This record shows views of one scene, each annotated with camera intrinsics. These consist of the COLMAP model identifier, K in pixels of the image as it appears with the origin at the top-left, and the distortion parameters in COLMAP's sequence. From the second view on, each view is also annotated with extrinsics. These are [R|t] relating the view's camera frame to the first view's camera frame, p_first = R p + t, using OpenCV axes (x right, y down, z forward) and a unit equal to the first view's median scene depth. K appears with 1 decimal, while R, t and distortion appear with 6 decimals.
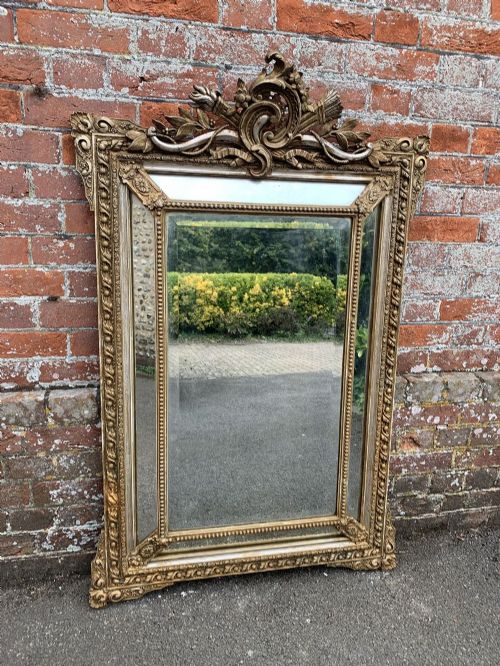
lens RADIAL K [[474.5, 0, 241.1], [0, 474.5, 340.5], [0, 0, 1]] dist [-0.011206, 0.015443]
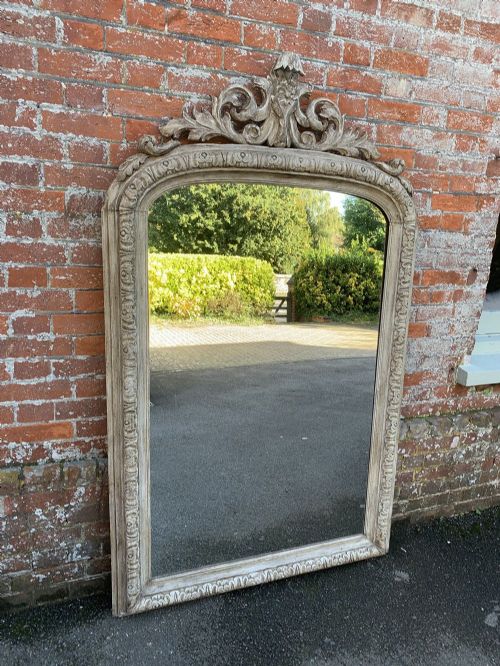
lens RADIAL K [[479.8, 0, 248.4], [0, 479.8, 325.3], [0, 0, 1]] dist [0.009473, -0.009351]
pose [[0.986907, -0.019841, 0.160067, -0.316114], [0.024190, 0.999388, -0.025268, -0.209211], [-0.159468, 0.028810, 0.986783, -0.451962]]
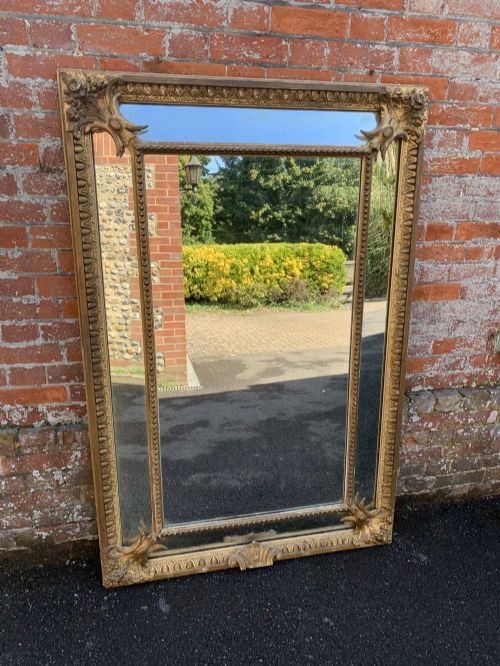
lens RADIAL K [[476.0, 0, 247.5], [0, 476.0, 323.6], [0, 0, 1]] dist [0.007145, -0.008769]
pose [[0.999533, -0.022445, 0.020735, -0.142717], [0.021227, 0.998137, 0.057199, -0.218554], [-0.021980, -0.056732, 0.998147, -0.358992]]
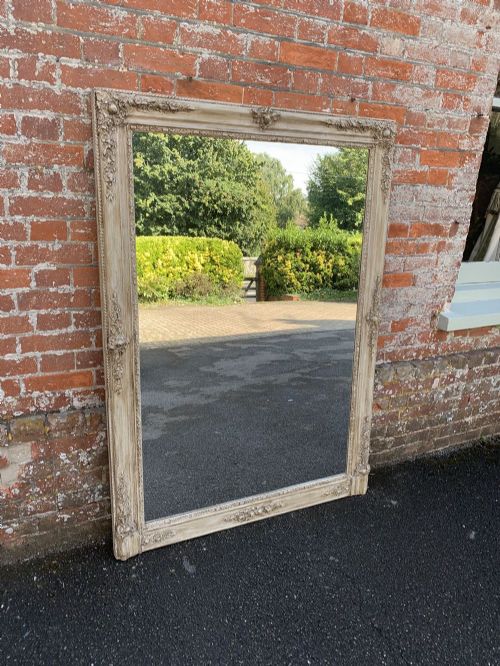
lens RADIAL K [[479.8, 0, 241.7], [0, 479.8, 315.2], [0, 0, 1]] dist [0.009473, -0.009351]
pose [[0.972672, -0.051238, 0.226457, -0.455102], [0.044328, 0.998386, 0.035498, -0.182080], [-0.227911, -0.024490, 0.973374, -0.498872]]
